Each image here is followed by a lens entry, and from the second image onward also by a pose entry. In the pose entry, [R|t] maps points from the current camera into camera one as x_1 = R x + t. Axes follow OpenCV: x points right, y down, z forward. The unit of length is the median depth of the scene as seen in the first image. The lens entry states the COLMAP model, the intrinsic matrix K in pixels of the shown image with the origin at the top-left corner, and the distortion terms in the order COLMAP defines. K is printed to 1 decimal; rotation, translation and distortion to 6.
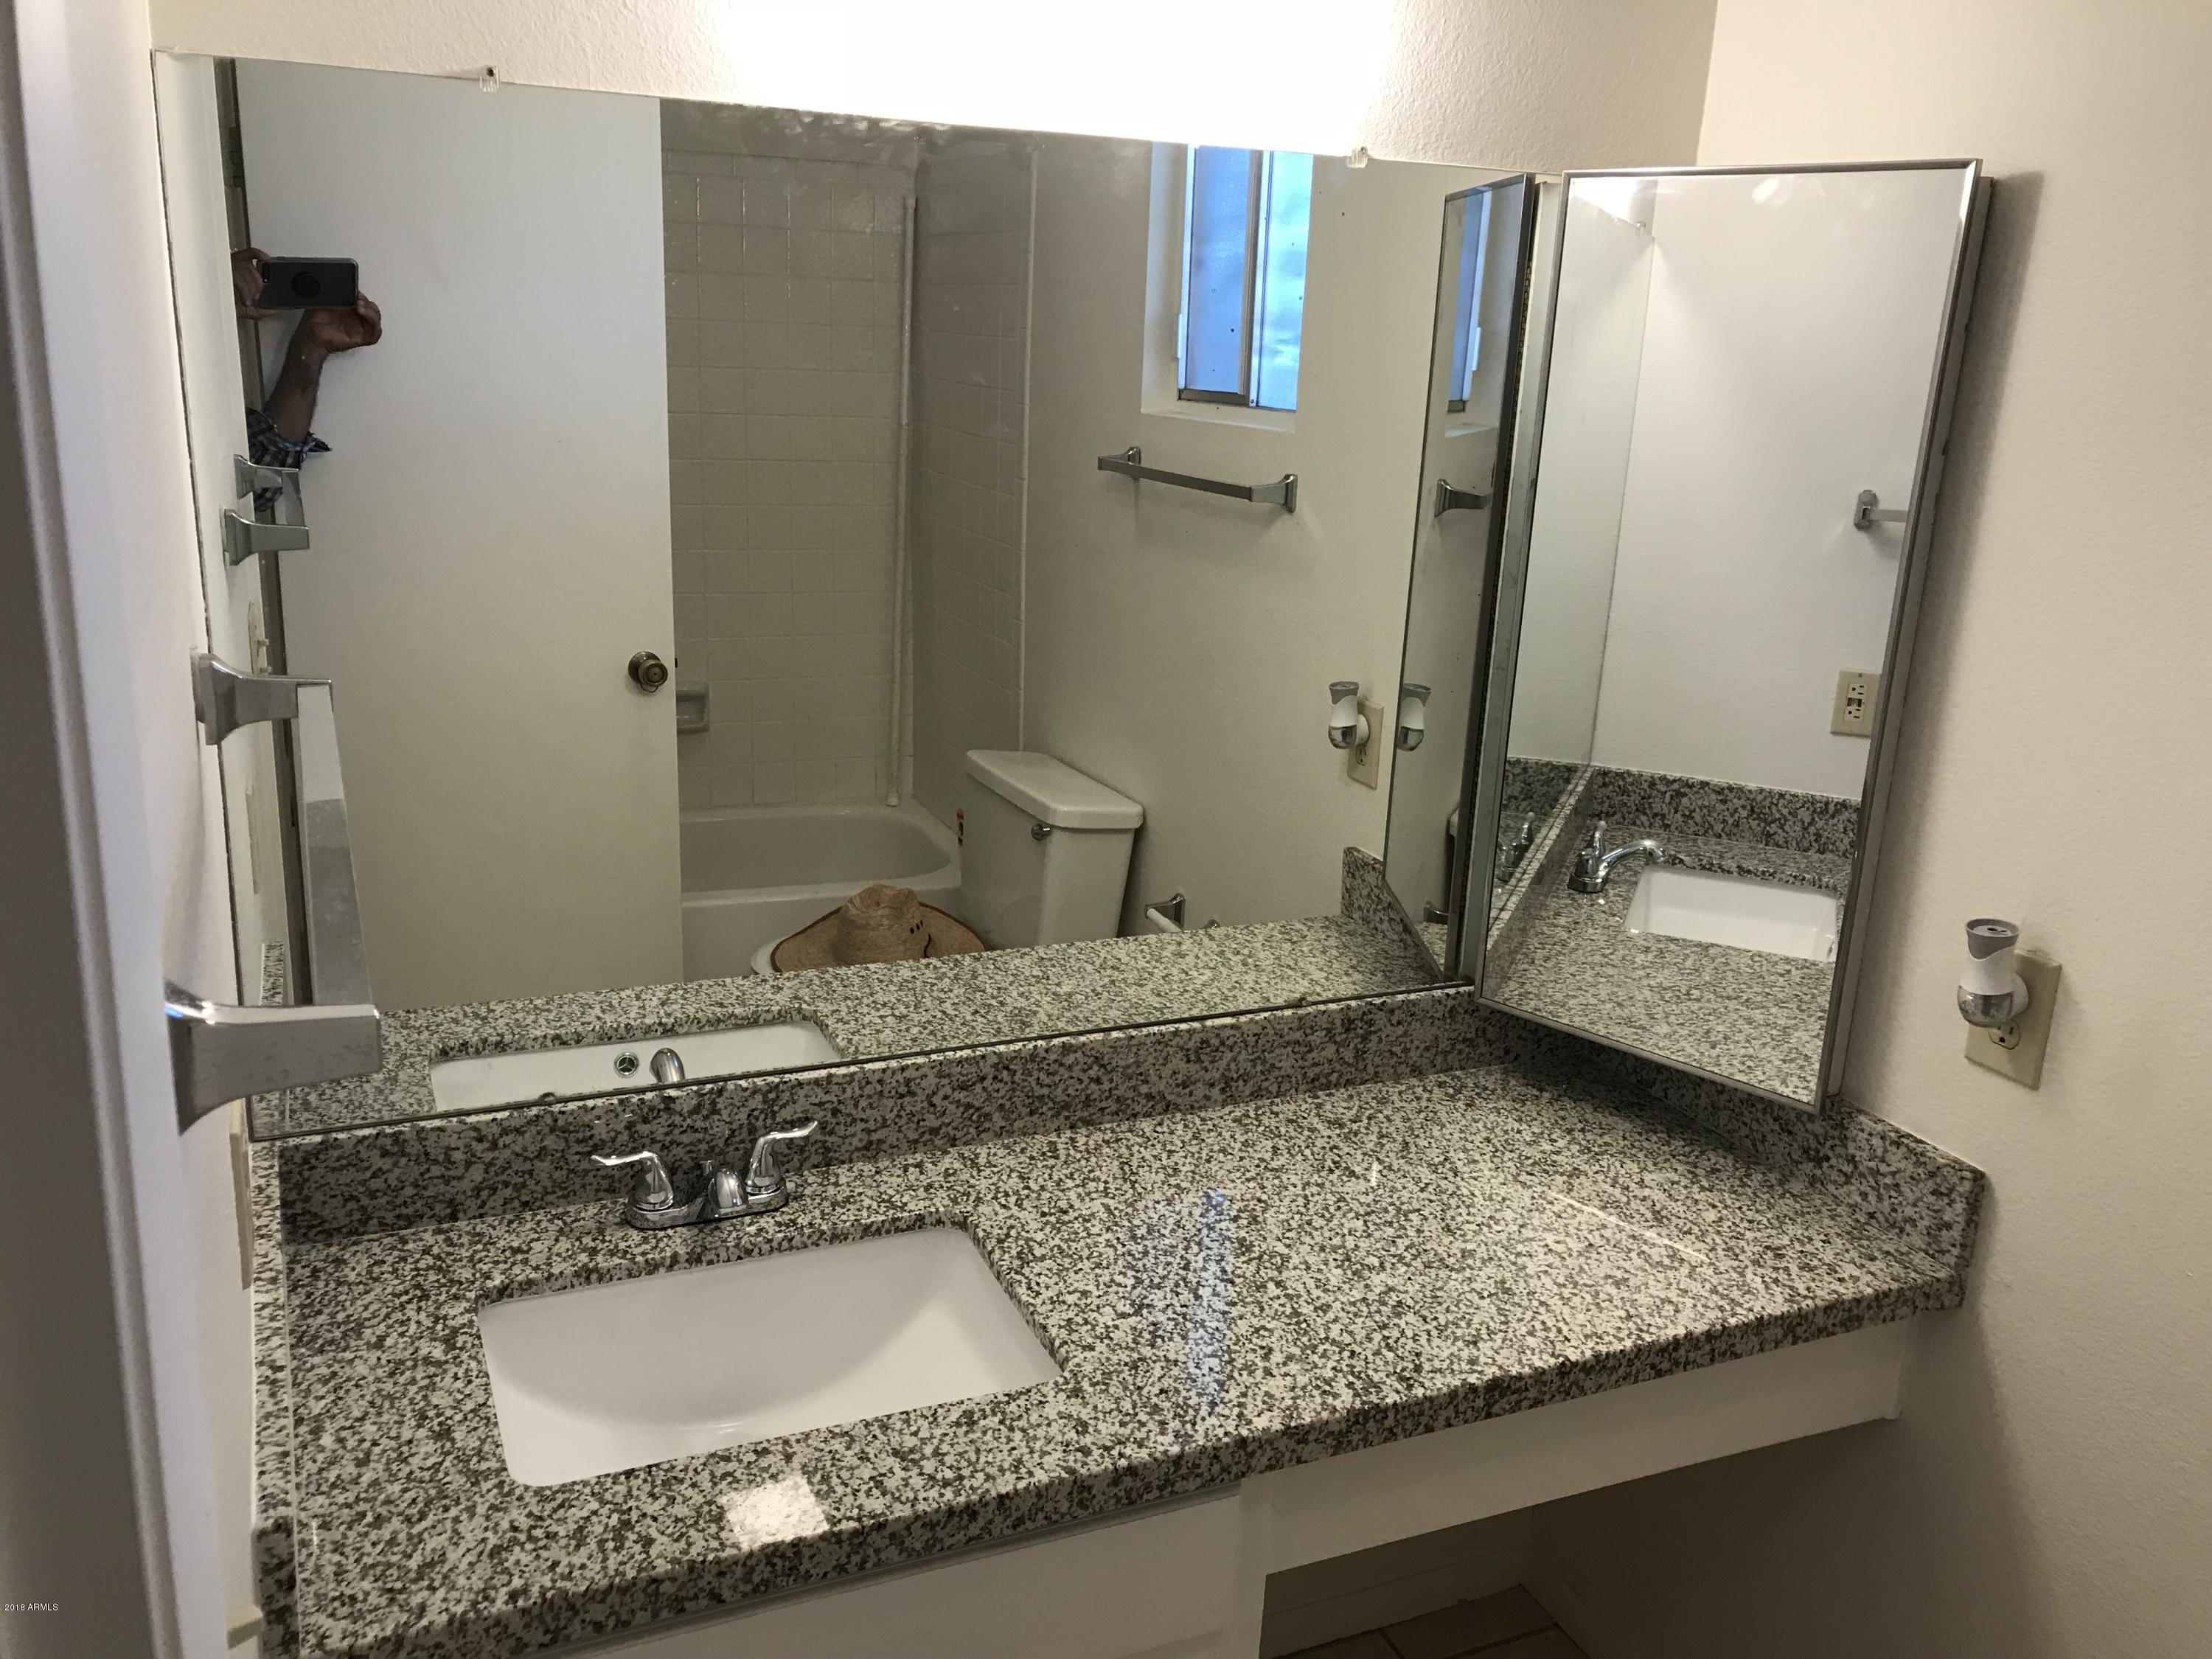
lens RADIAL K [[1803.9, 0, 1051.3], [0, 1803.9, 831.3], [0, 0, 1]] dist [-0.007471, 0.092417]
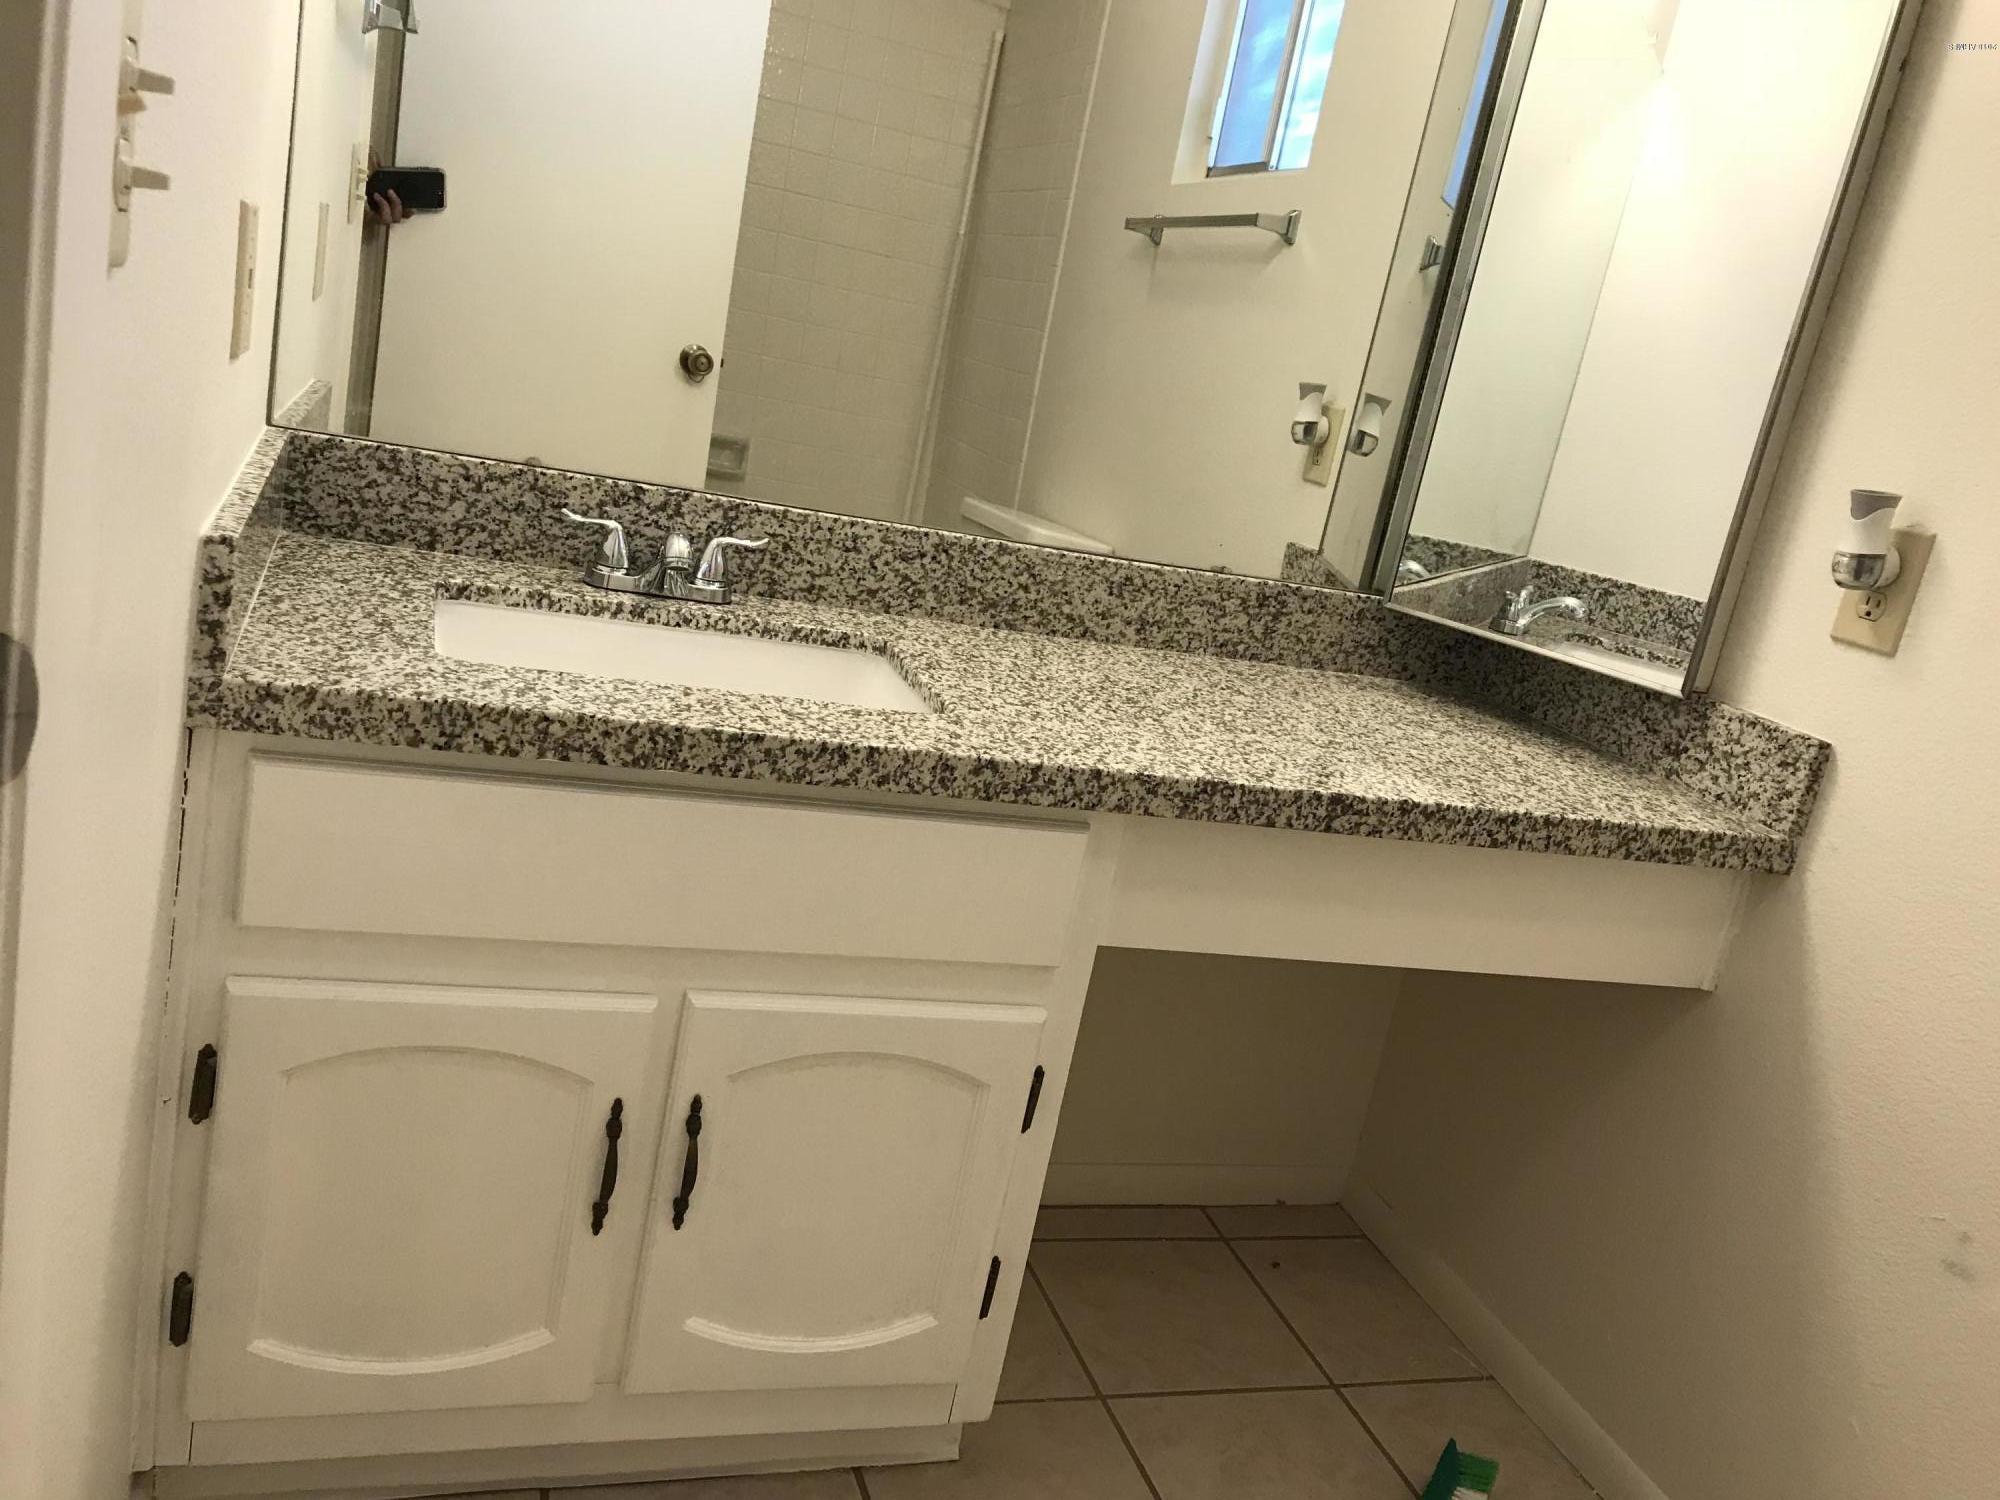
lens RADIAL K [[1621.7, 0, 962.4], [0, 1621.7, 747.7], [0, 0, 1]] dist [0.033491, -0.012981]
pose [[0.984750, 0.166746, -0.049636, 0.058891], [-0.168214, 0.985380, -0.027019, 0.298089], [0.044405, 0.034957, 0.998402, 0.018087]]
